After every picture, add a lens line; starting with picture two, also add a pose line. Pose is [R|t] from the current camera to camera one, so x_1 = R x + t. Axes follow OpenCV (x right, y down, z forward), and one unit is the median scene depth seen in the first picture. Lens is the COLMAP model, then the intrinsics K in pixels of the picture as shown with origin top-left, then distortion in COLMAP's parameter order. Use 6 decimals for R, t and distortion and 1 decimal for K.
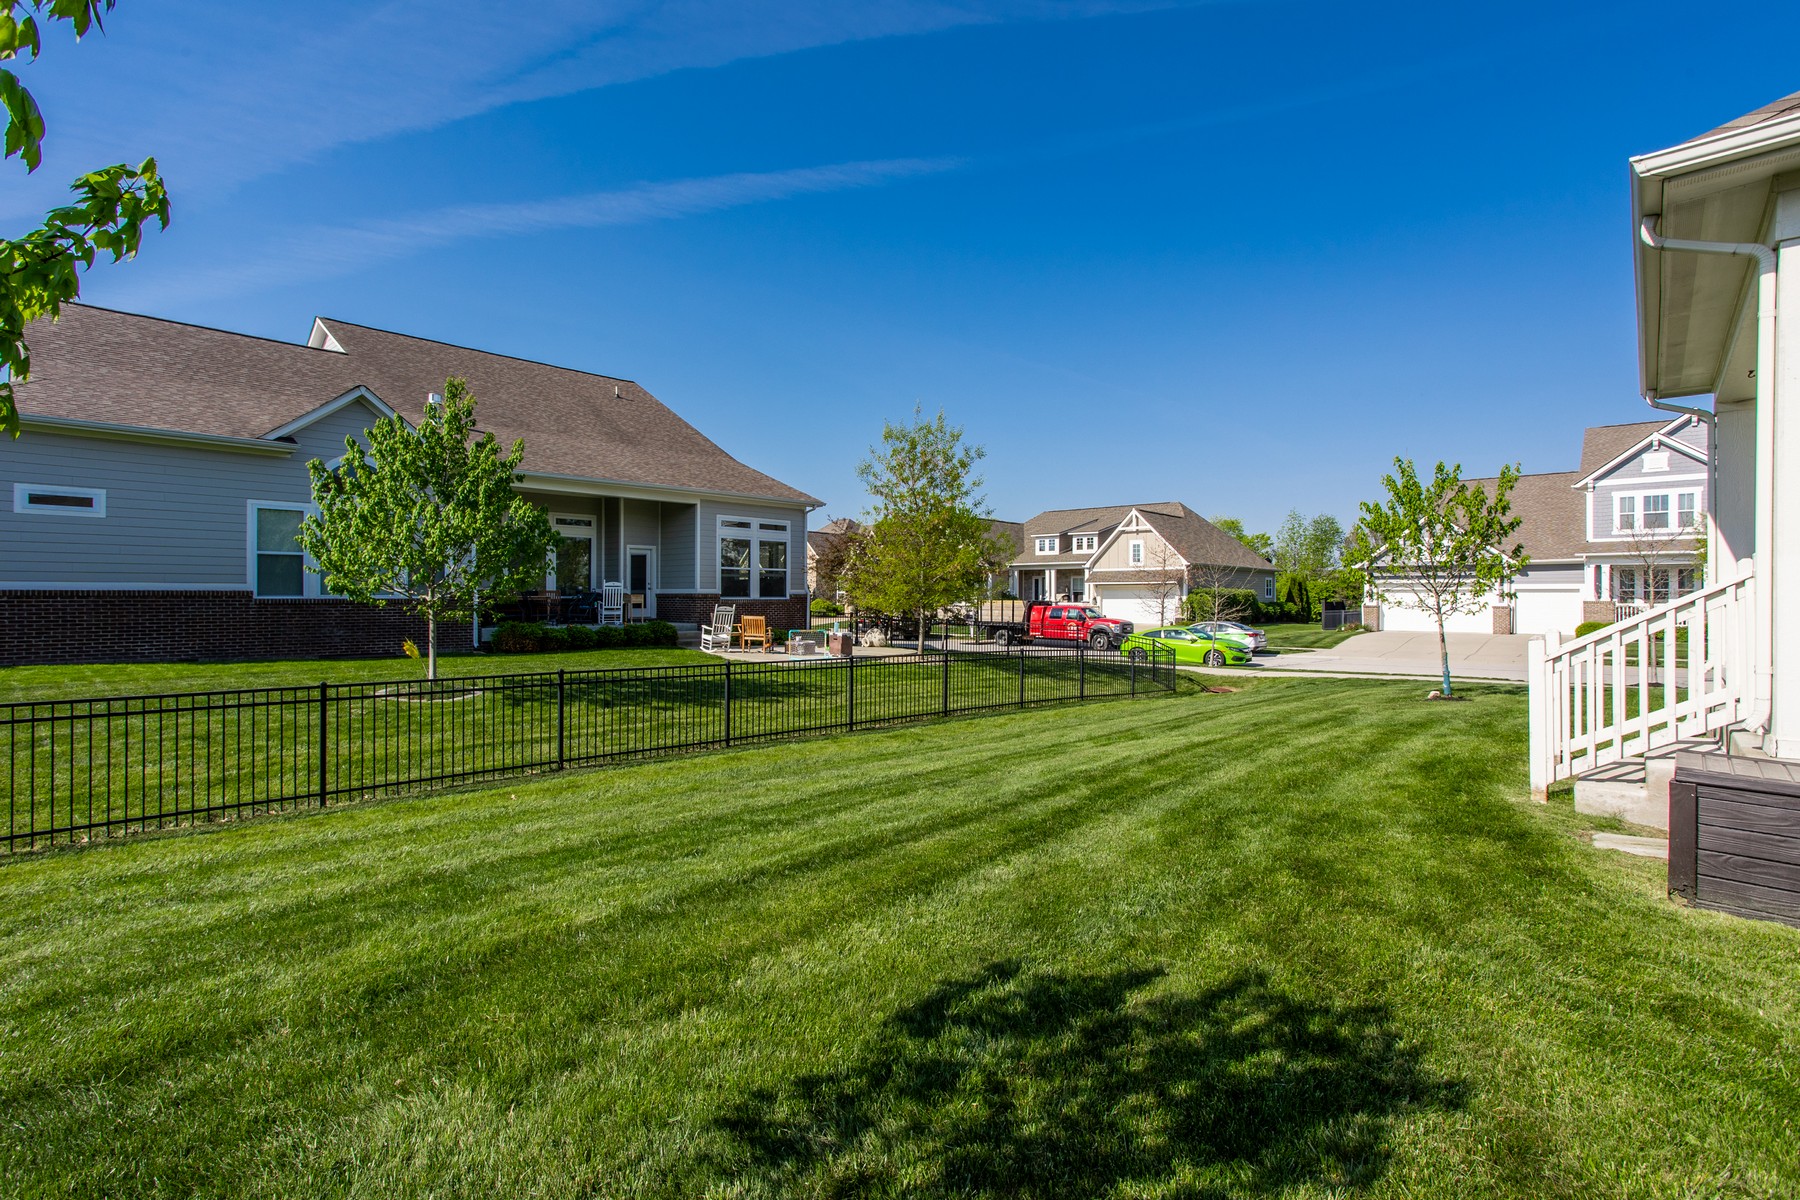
lens RADIAL K [[849.8, 0, 900.0], [0, 849.8, 600.0], [0, 0, 1]] dist [-0.000291, 0.000023]
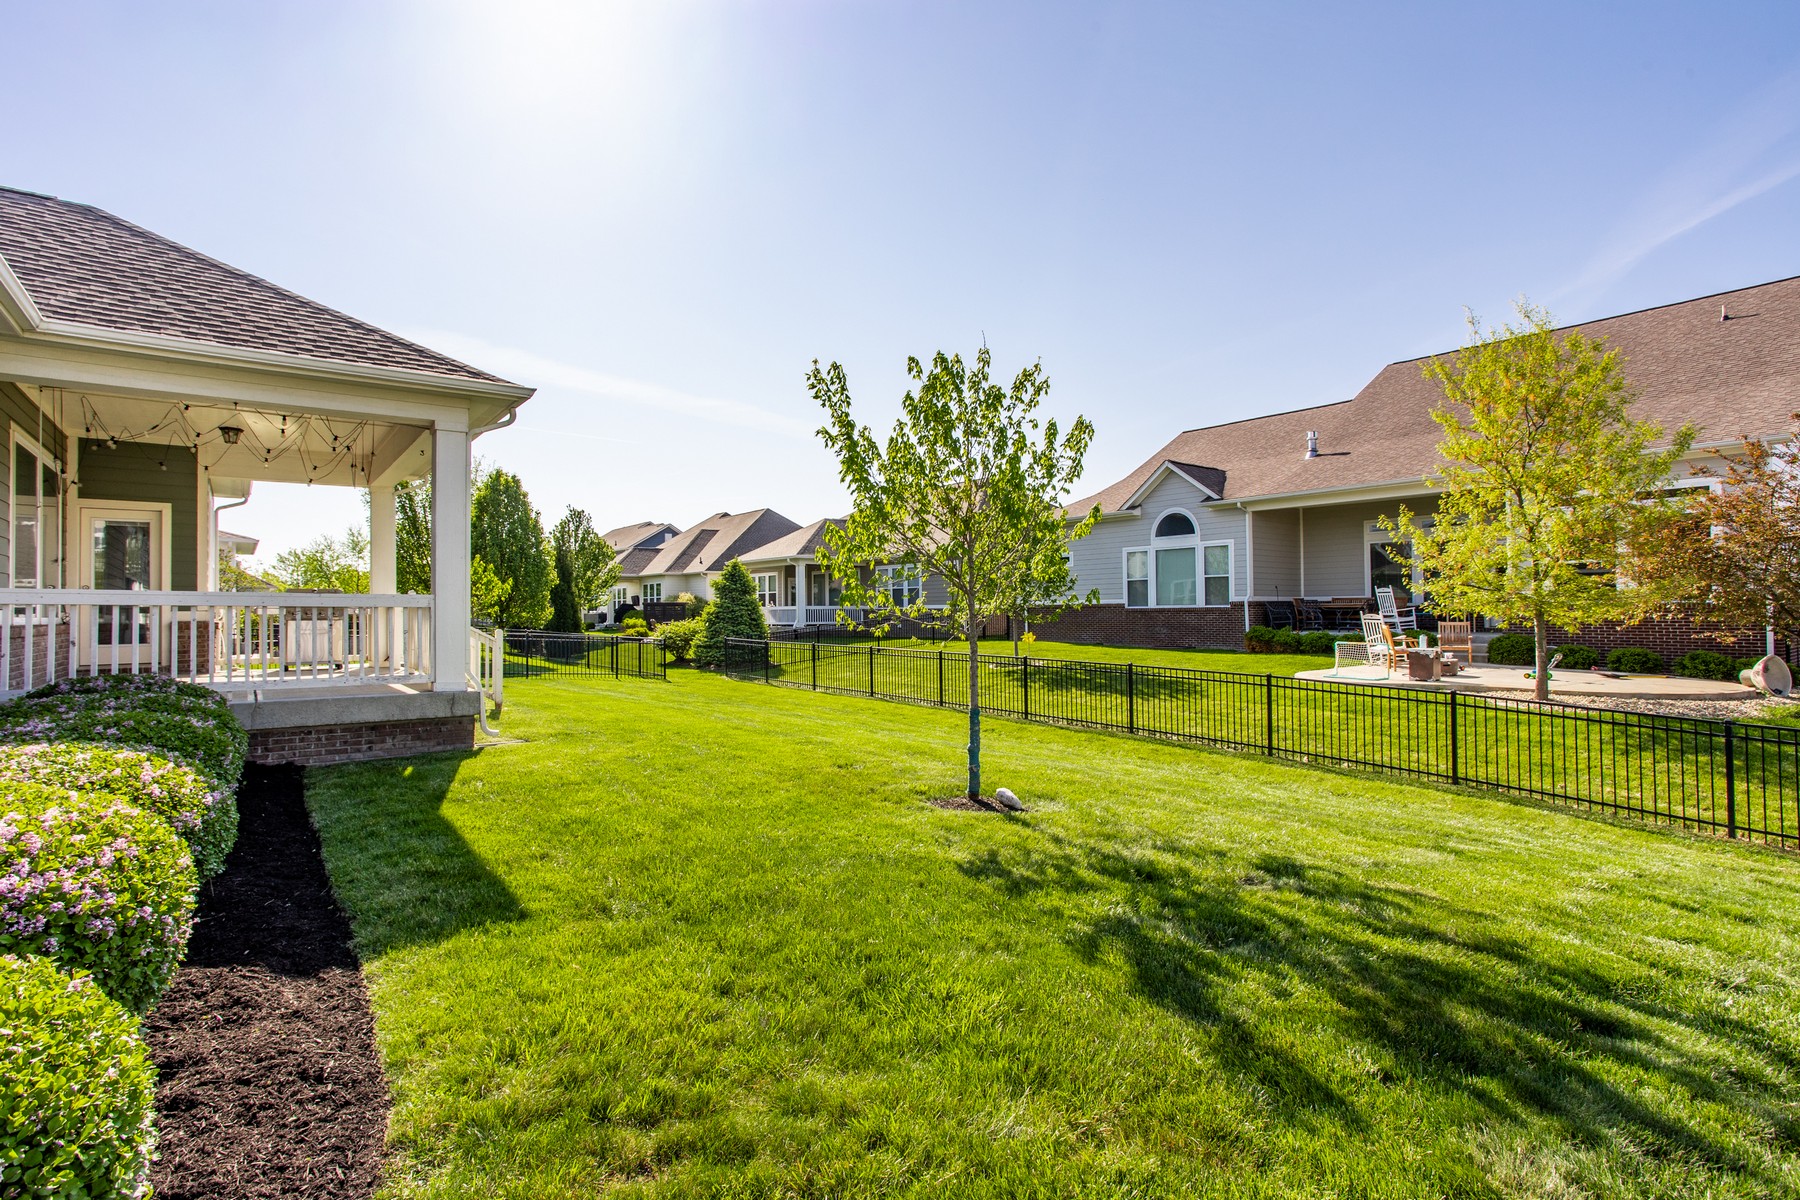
lens RADIAL K [[849.8, 0, 900.0], [0, 849.8, 600.0], [0, 0, 1]] dist [-0.000291, 0.000023]
pose [[-0.146717, -0.013565, -0.989086, 0.902587], [0.010375, 0.999830, -0.015251, 0.003665], [0.989124, -0.012500, -0.146551, 0.794494]]
